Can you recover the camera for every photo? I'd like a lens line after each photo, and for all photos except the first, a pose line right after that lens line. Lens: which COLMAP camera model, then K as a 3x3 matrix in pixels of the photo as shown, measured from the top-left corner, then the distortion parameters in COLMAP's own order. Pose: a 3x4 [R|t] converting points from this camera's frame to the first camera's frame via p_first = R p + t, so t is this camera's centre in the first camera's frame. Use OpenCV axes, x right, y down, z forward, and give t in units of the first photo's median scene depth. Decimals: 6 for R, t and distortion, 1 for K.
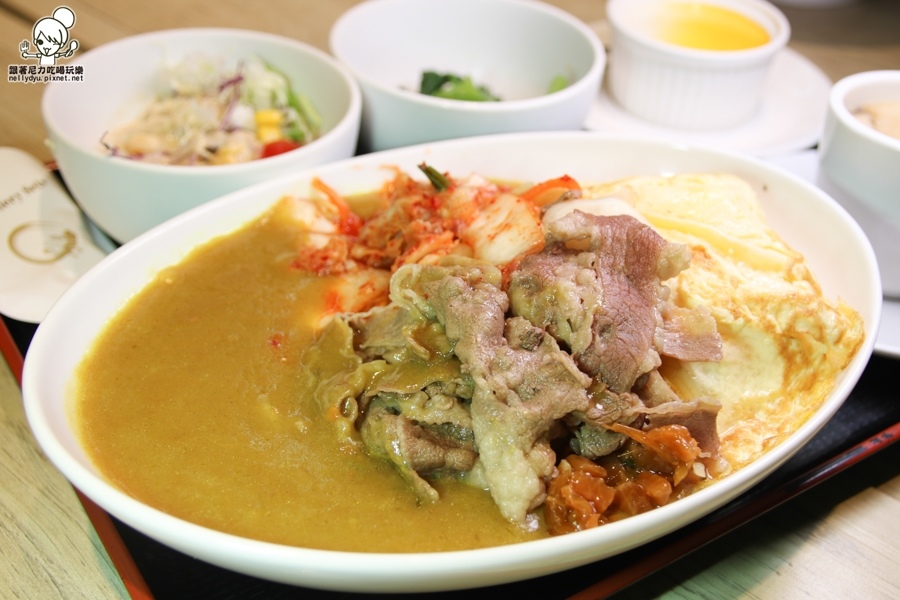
lens RADIAL K [[1118.2, 0, 453.0], [0, 1118.2, 299.6], [0, 0, 1]] dist [-0.054843, 0.000000]
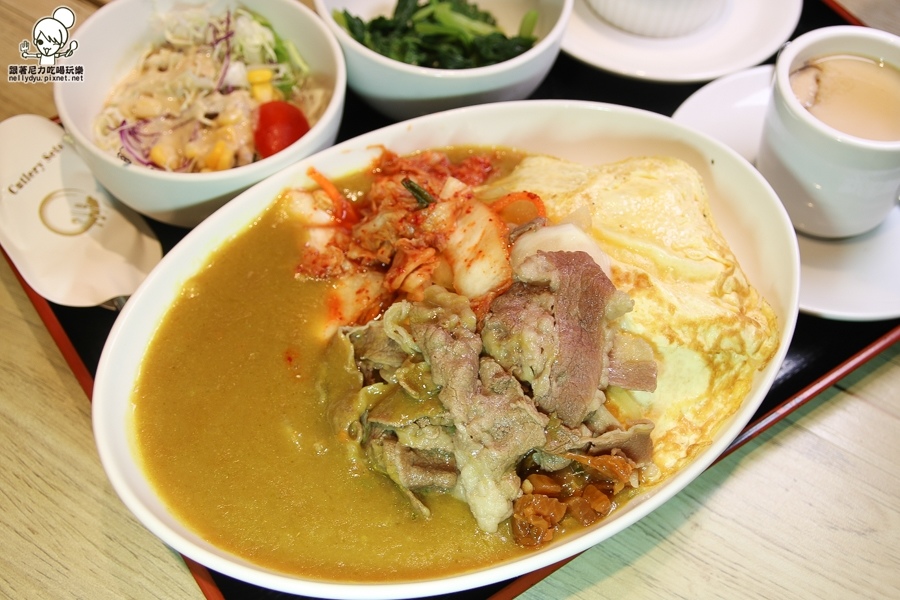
lens RADIAL K [[1118.2, 0, 452.9], [0, 1118.2, 306.4], [0, 0, 1]] dist [-0.054843, 0.000000]
pose [[0.999517, -0.031036, 0.001587, 0.016716], [0.028949, 0.948446, 0.315614, -0.406260], [-0.011301, -0.315416, 0.948886, -0.132063]]
